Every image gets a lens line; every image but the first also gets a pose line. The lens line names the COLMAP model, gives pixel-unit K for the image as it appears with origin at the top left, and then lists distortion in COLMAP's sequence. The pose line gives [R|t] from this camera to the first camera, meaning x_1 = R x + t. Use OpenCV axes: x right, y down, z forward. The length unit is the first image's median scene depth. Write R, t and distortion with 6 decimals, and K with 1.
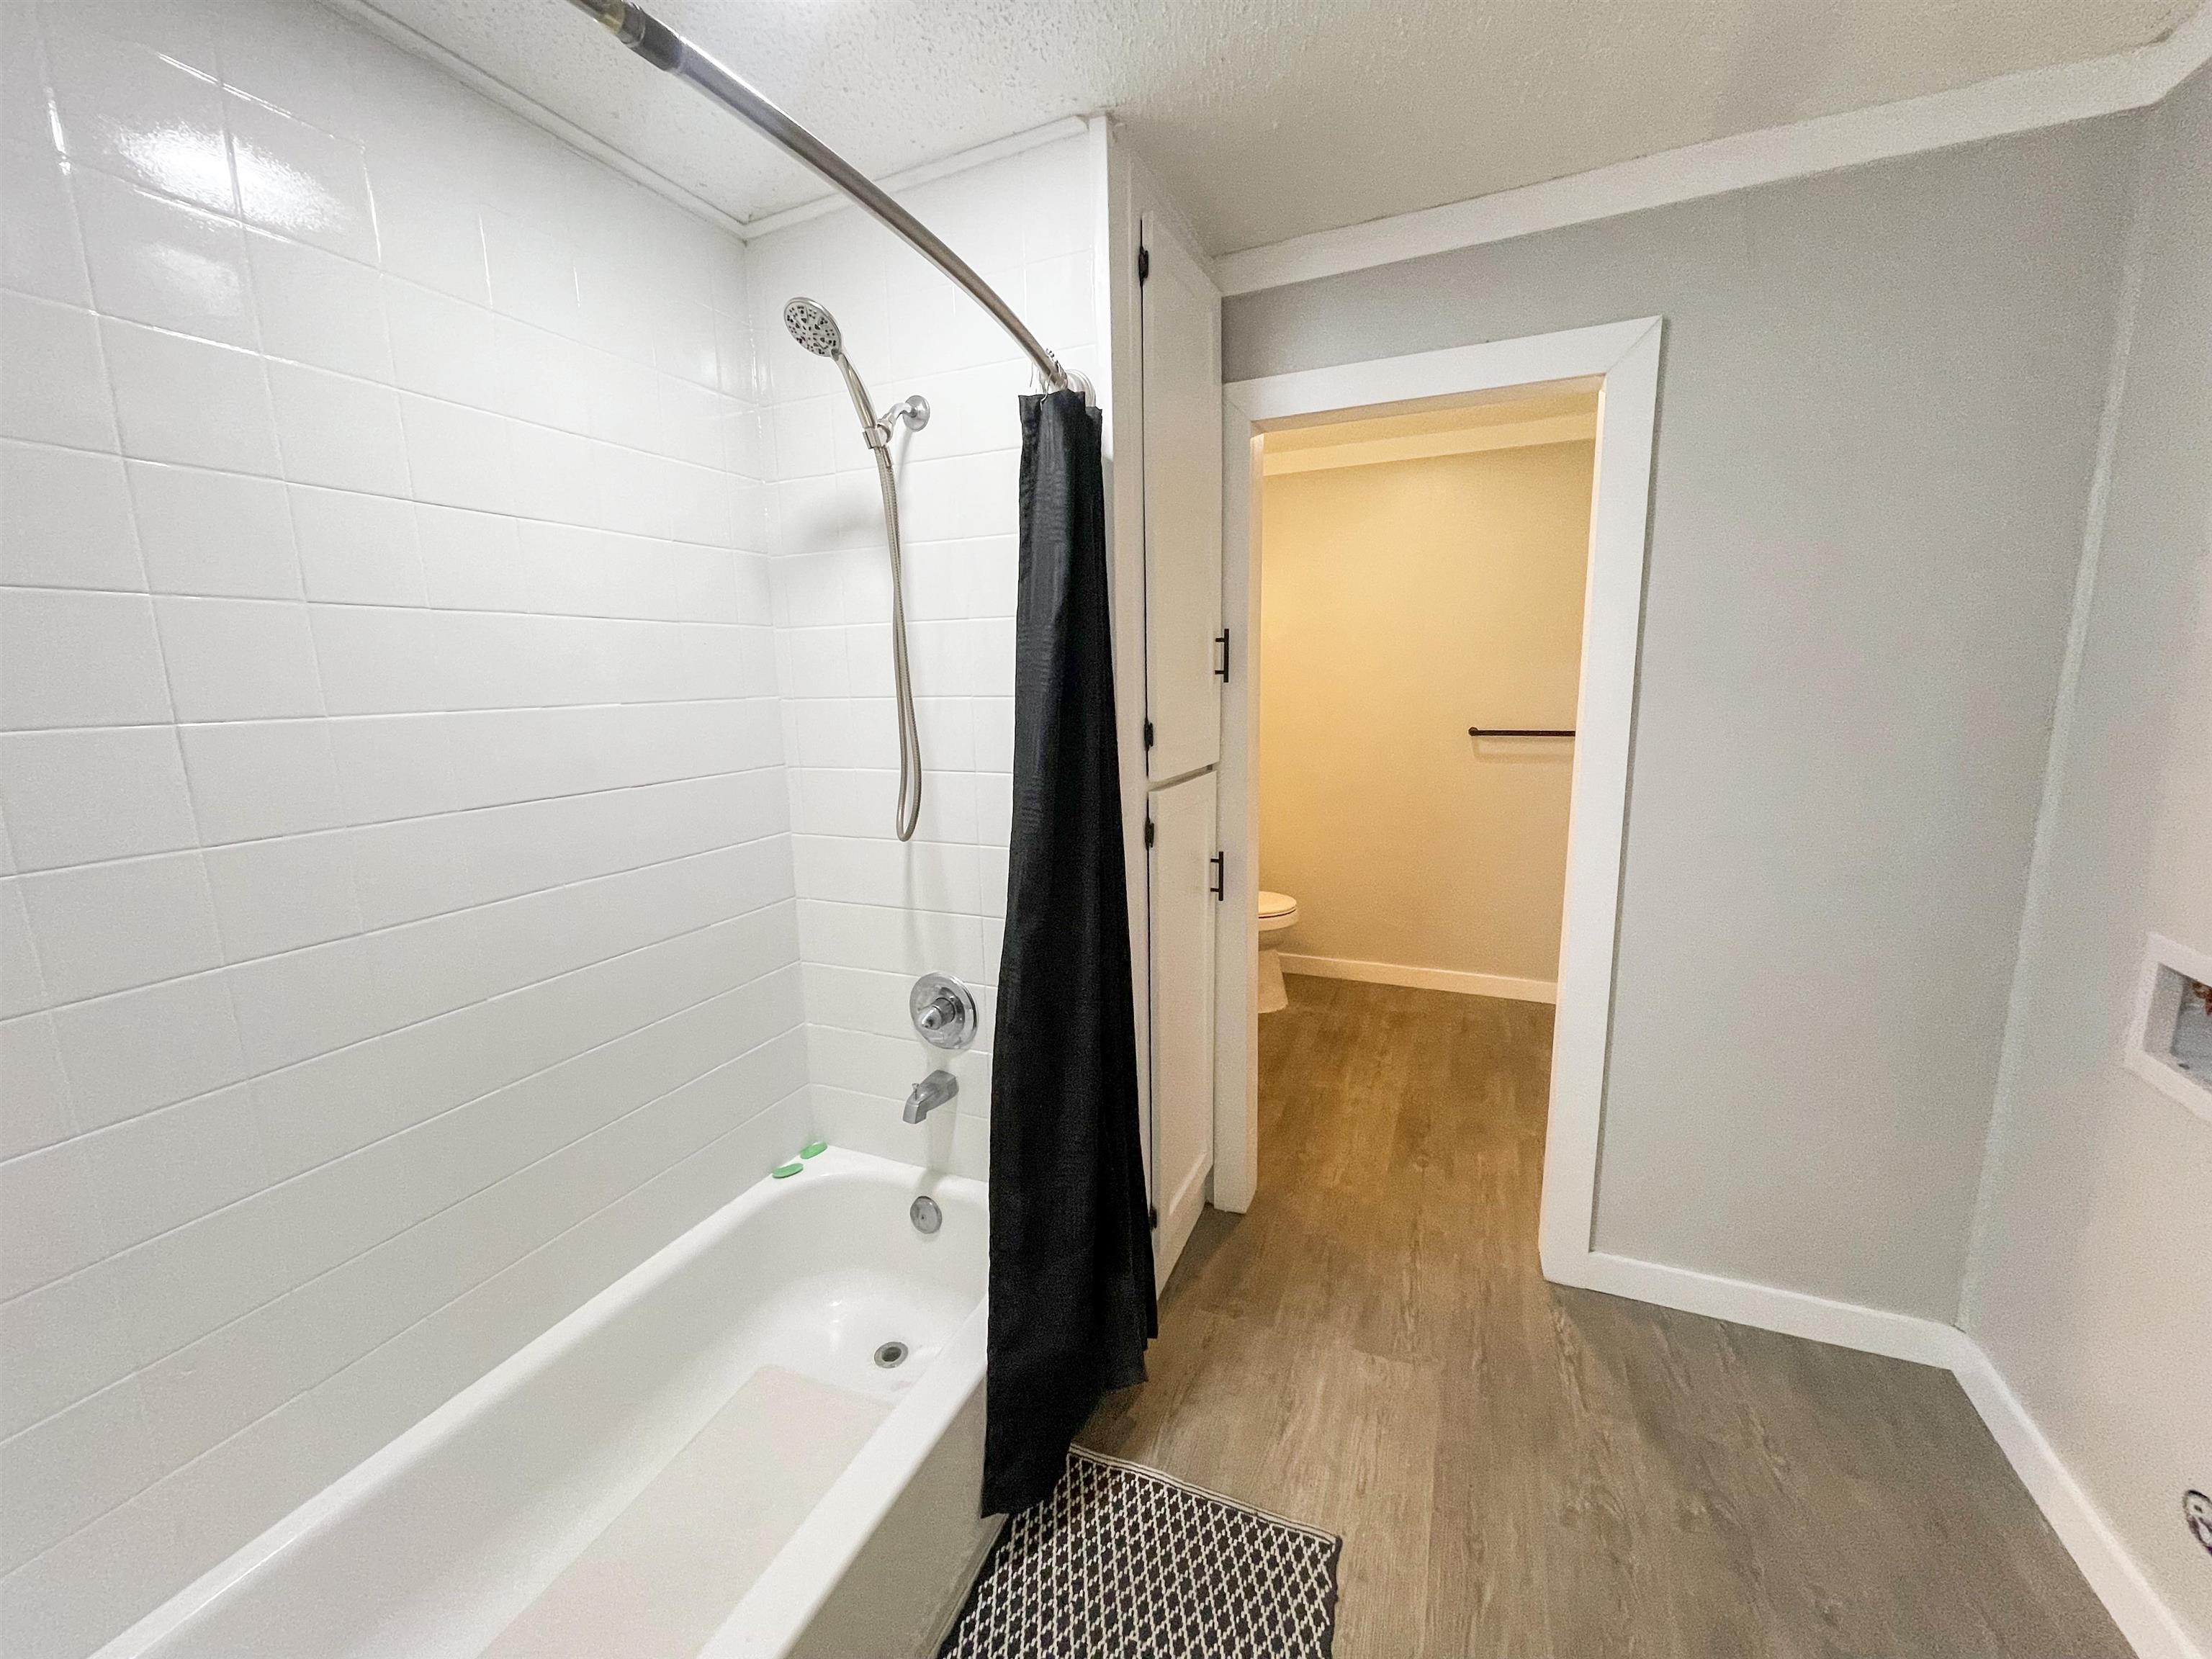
lens RADIAL K [[896.1, 0, 1104.6], [0, 896.1, 836.9], [0, 0, 1]] dist [0.037119, -0.007425]
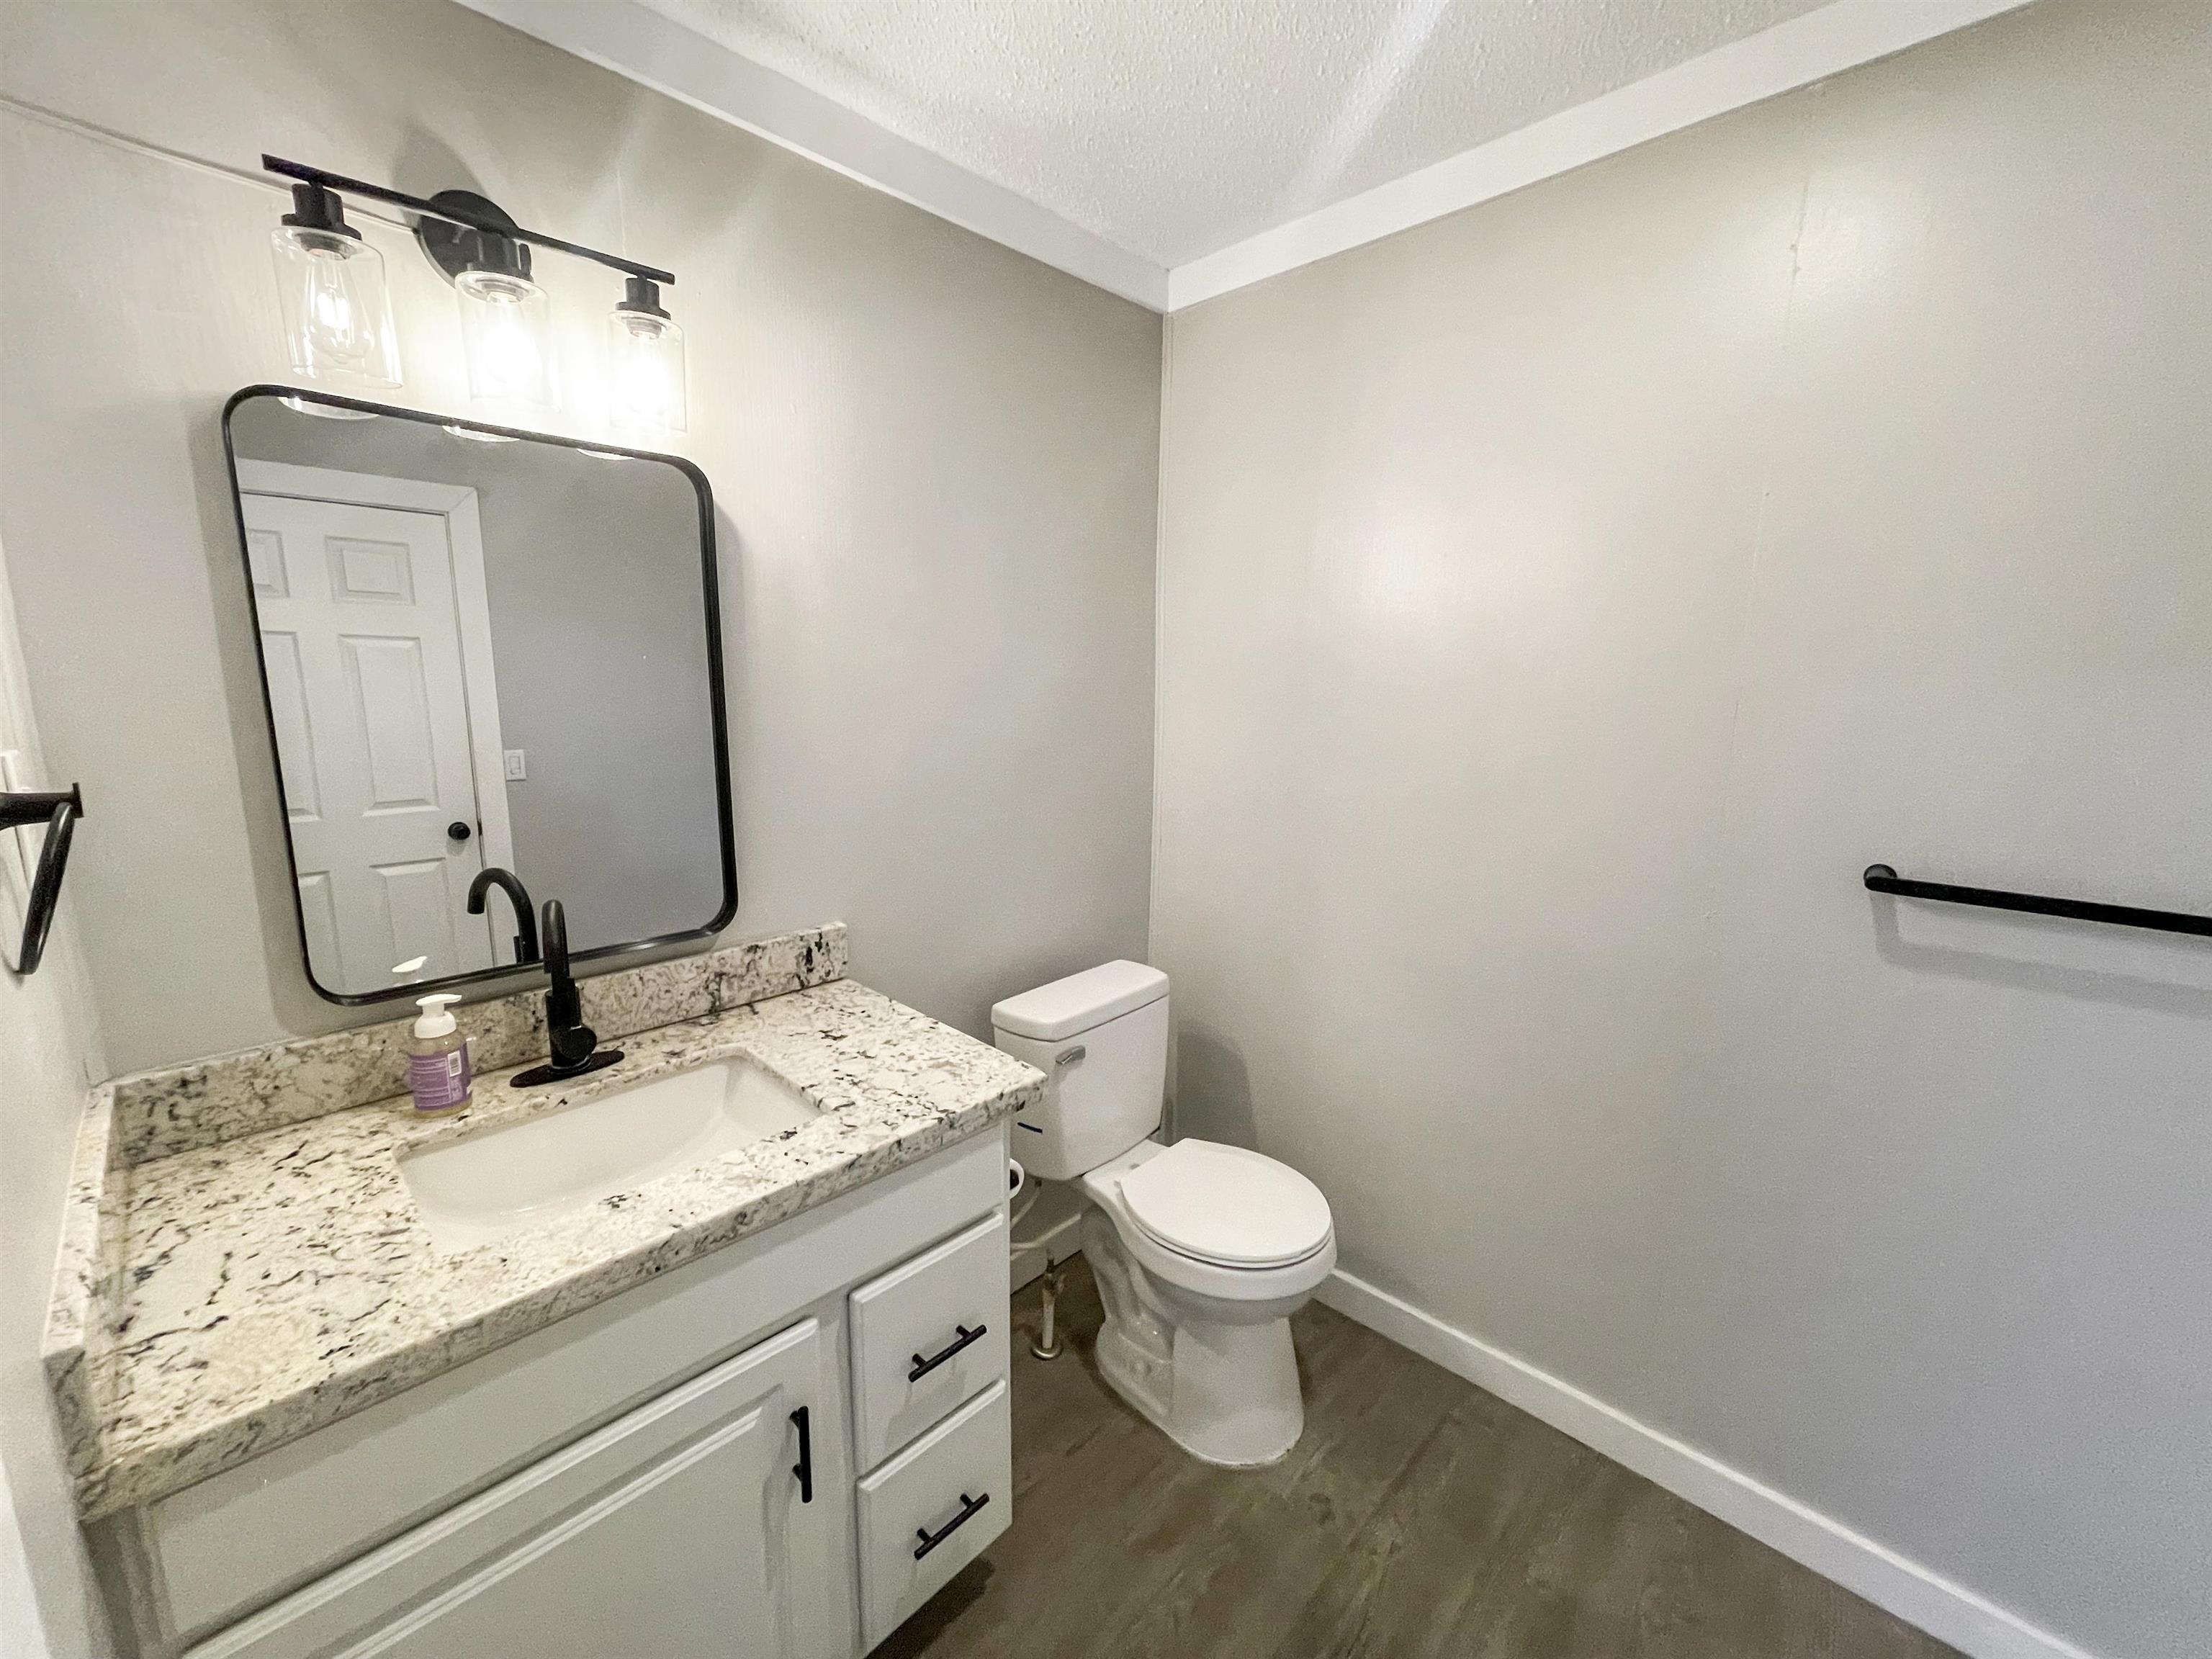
lens RADIAL K [[886.5, 0, 1092.2], [0, 886.5, 826.9], [0, 0, 1]] dist [-0.002493, -0.000006]
pose [[0.919686, 0.092670, -0.381562, 0.574329], [-0.096007, 0.995327, 0.010328, -0.245731], [0.380736, 0.027134, 0.924285, 1.274726]]
